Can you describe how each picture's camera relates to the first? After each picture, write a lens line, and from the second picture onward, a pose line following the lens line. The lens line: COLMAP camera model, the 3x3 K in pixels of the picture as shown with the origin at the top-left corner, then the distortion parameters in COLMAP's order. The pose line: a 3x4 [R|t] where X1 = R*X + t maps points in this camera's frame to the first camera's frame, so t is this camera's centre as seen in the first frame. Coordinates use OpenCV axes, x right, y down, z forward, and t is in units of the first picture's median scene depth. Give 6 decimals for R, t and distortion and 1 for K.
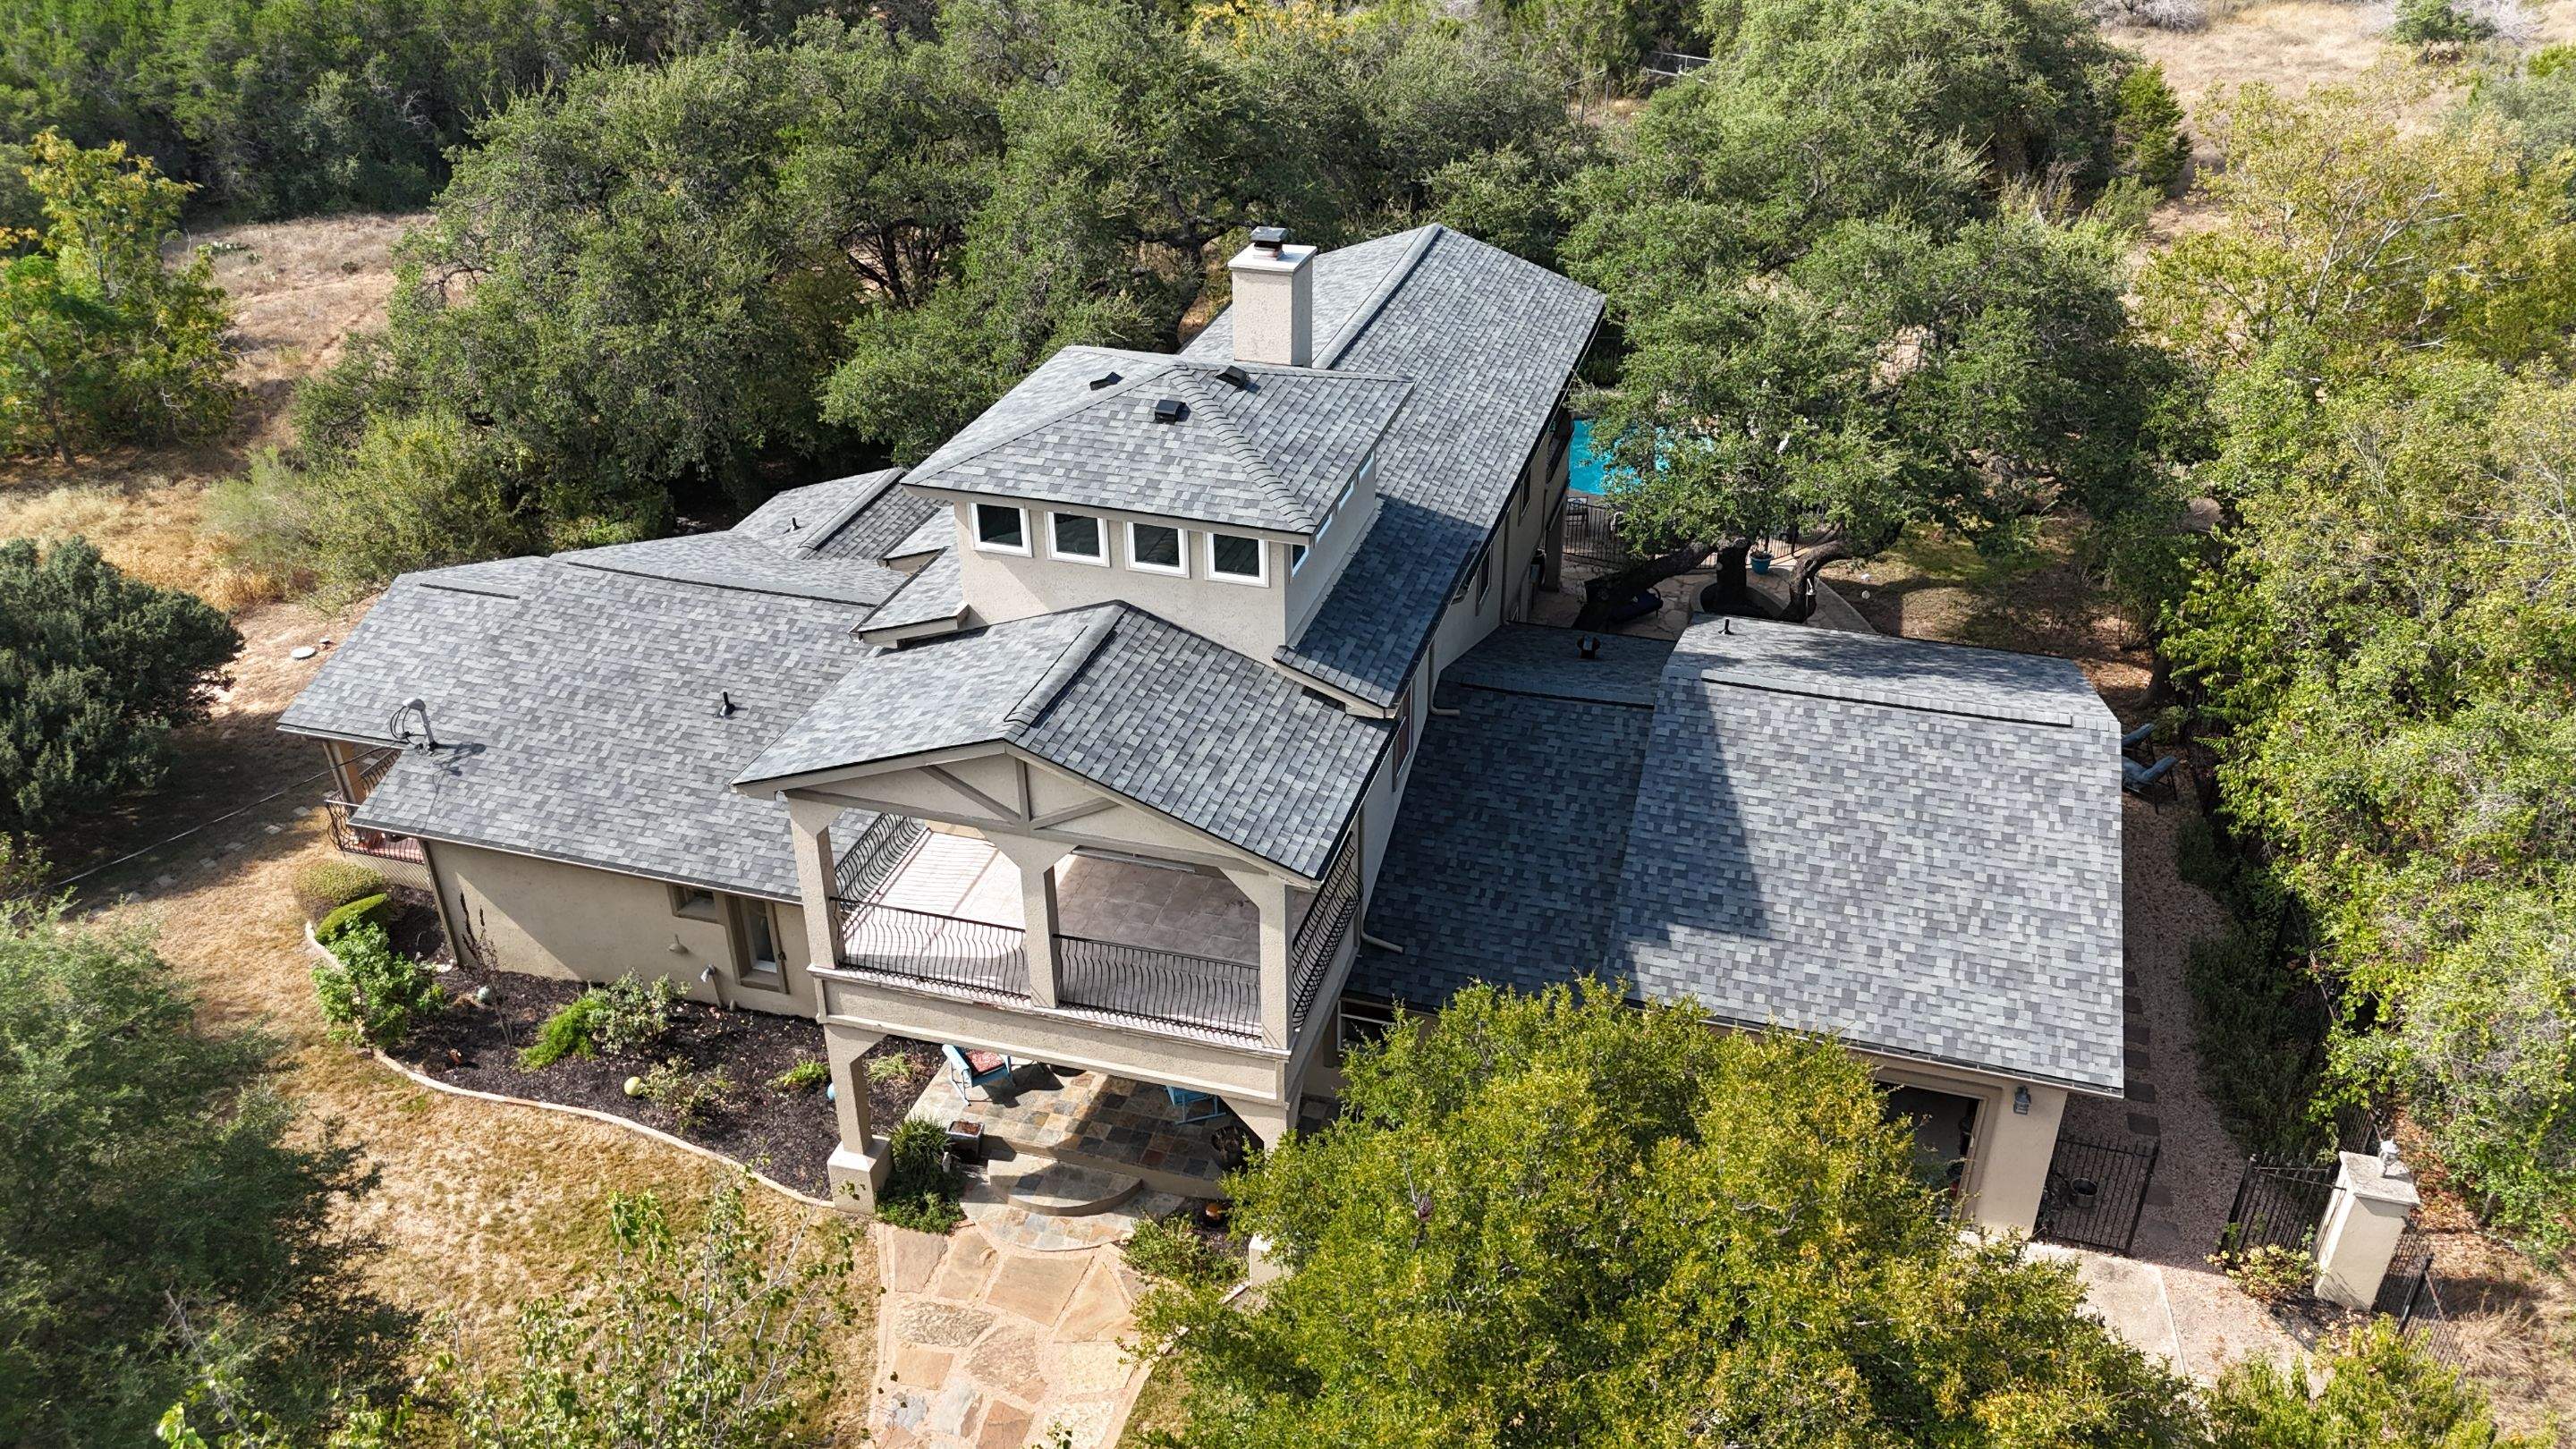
lens RADIAL K [[1909.6, 0, 1289.9], [0, 1909.6, 715.7], [0, 0, 1]] dist [0.069501, -0.059385]
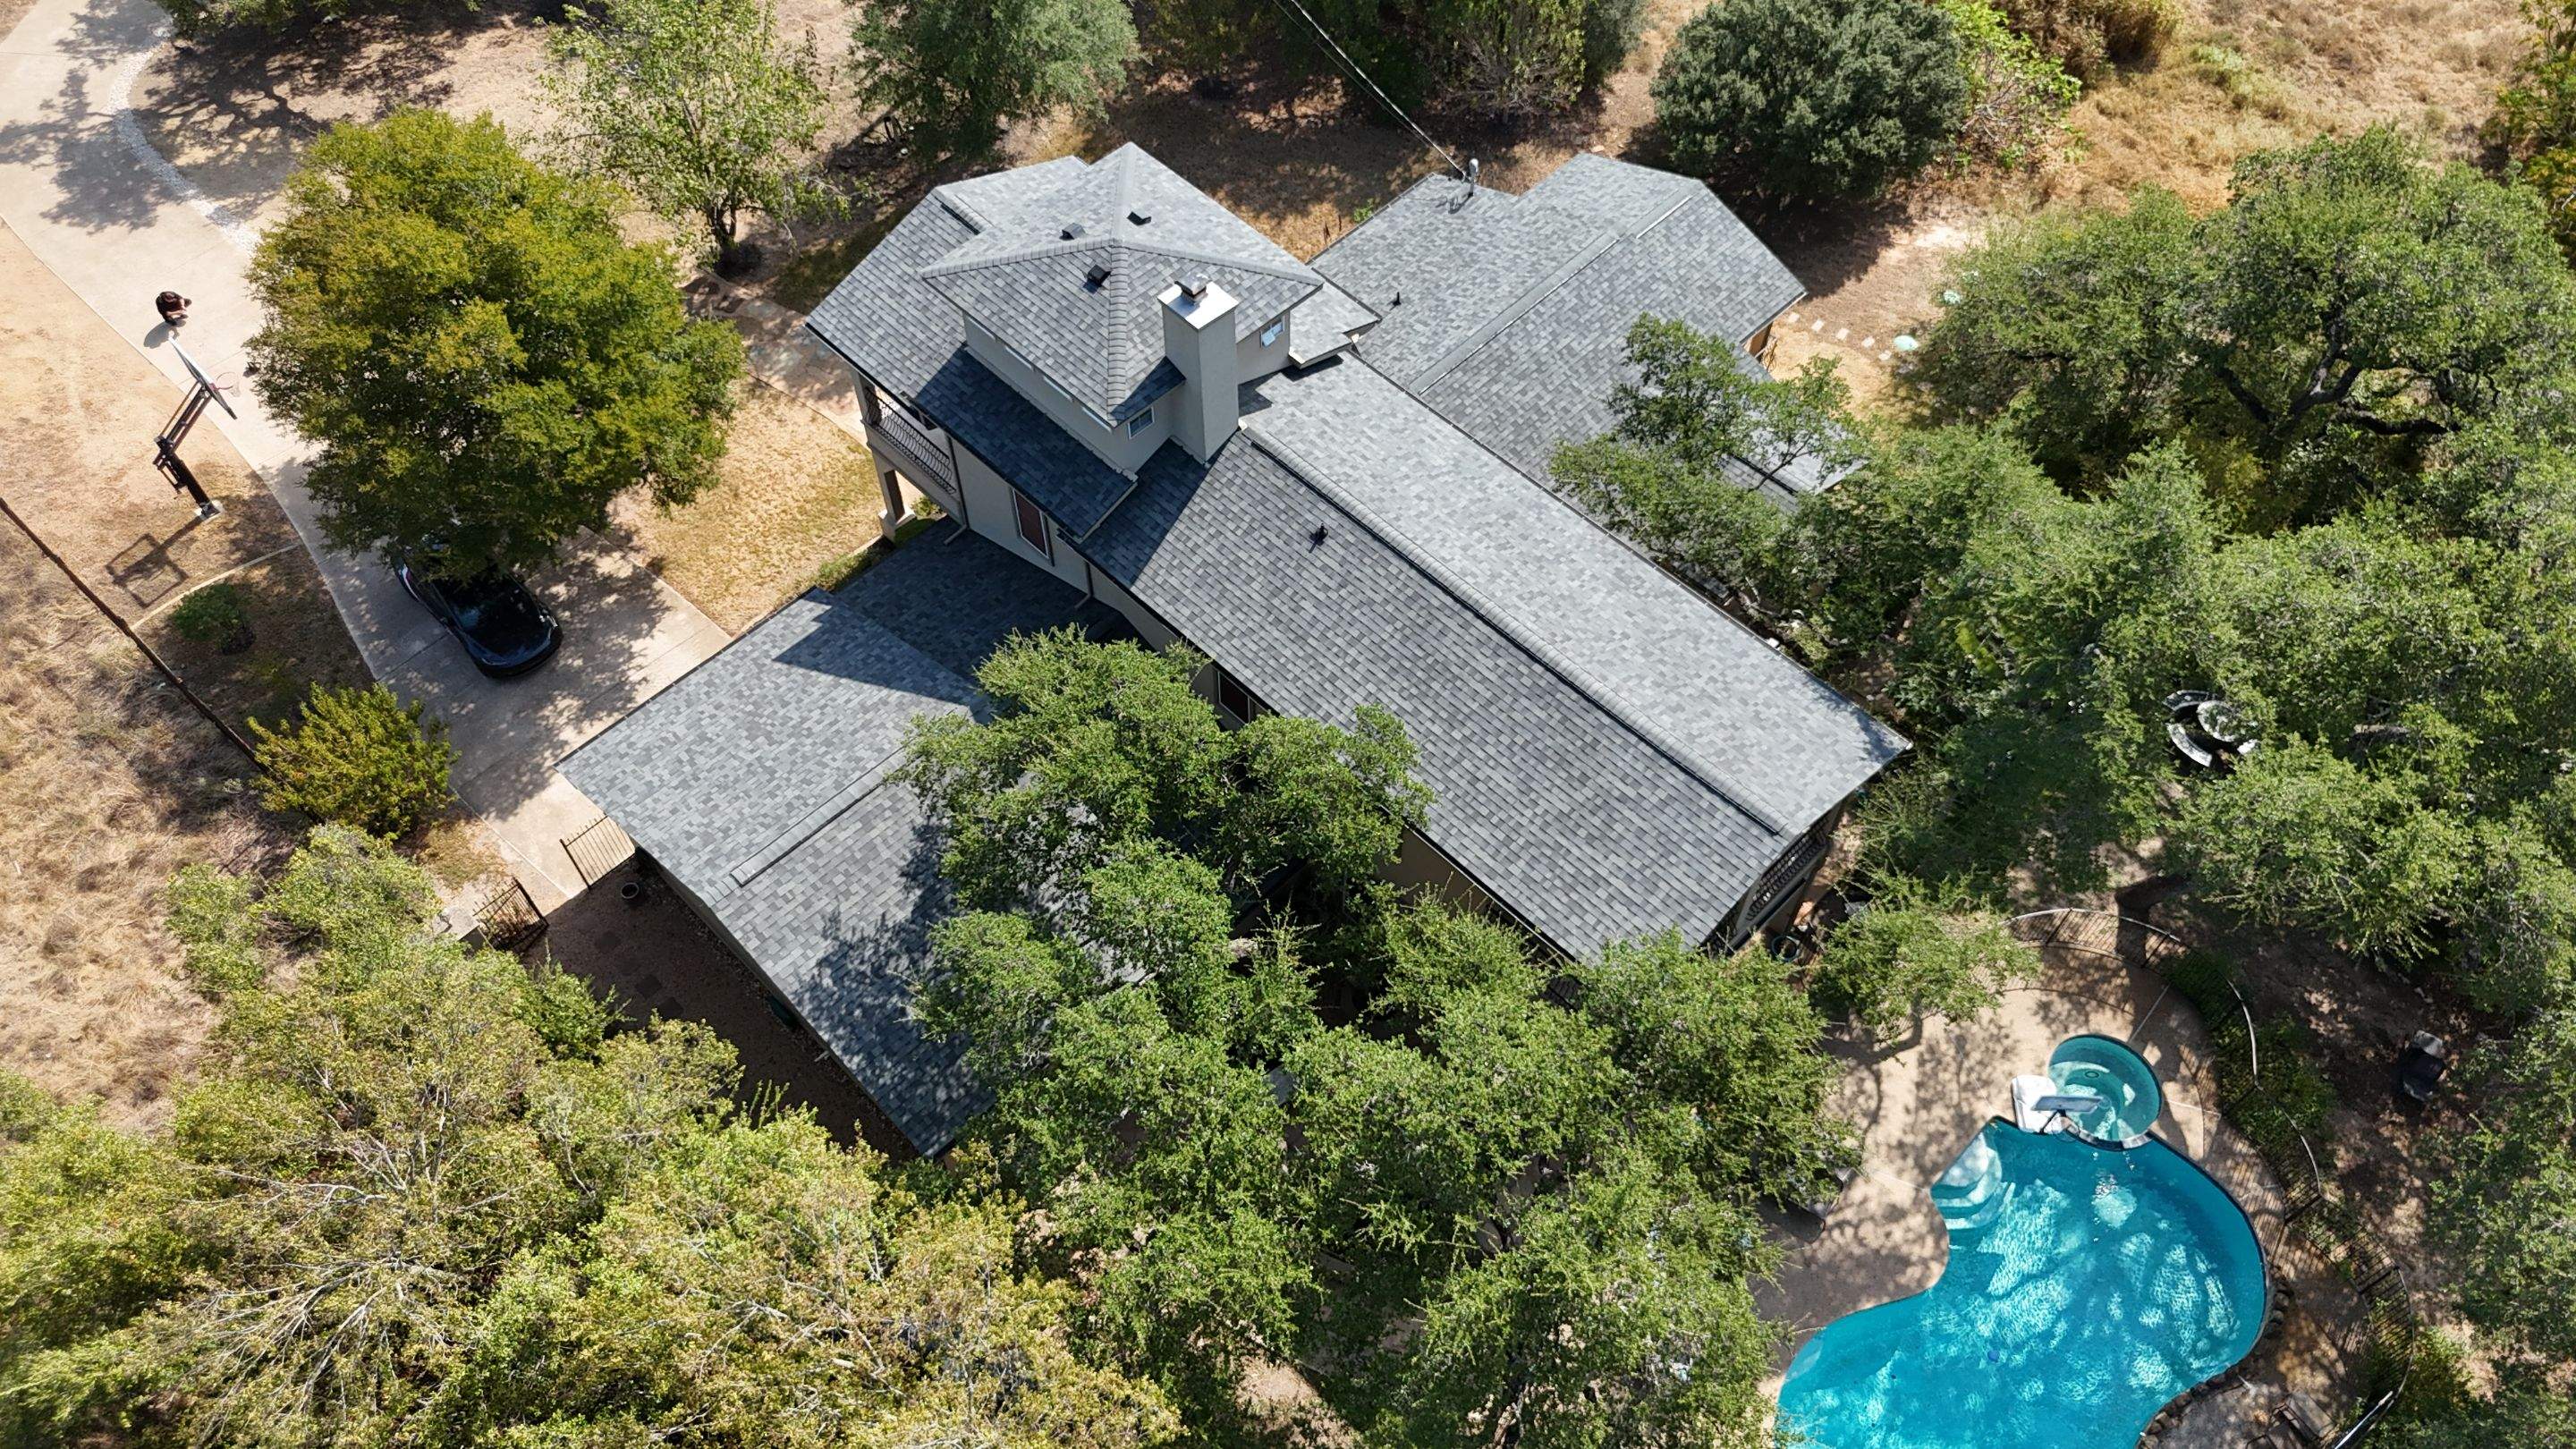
lens RADIAL K [[1967.5, 0, 1290.0], [0, 1967.5, 685.8], [0, 0, 1]] dist [0.075936, -0.034553]
pose [[-0.473316, 0.713515, -0.516593, 0.818944], [-0.448665, 0.309407, 0.838431, -1.285513], [0.758071, 0.628620, 0.173682, 0.997403]]
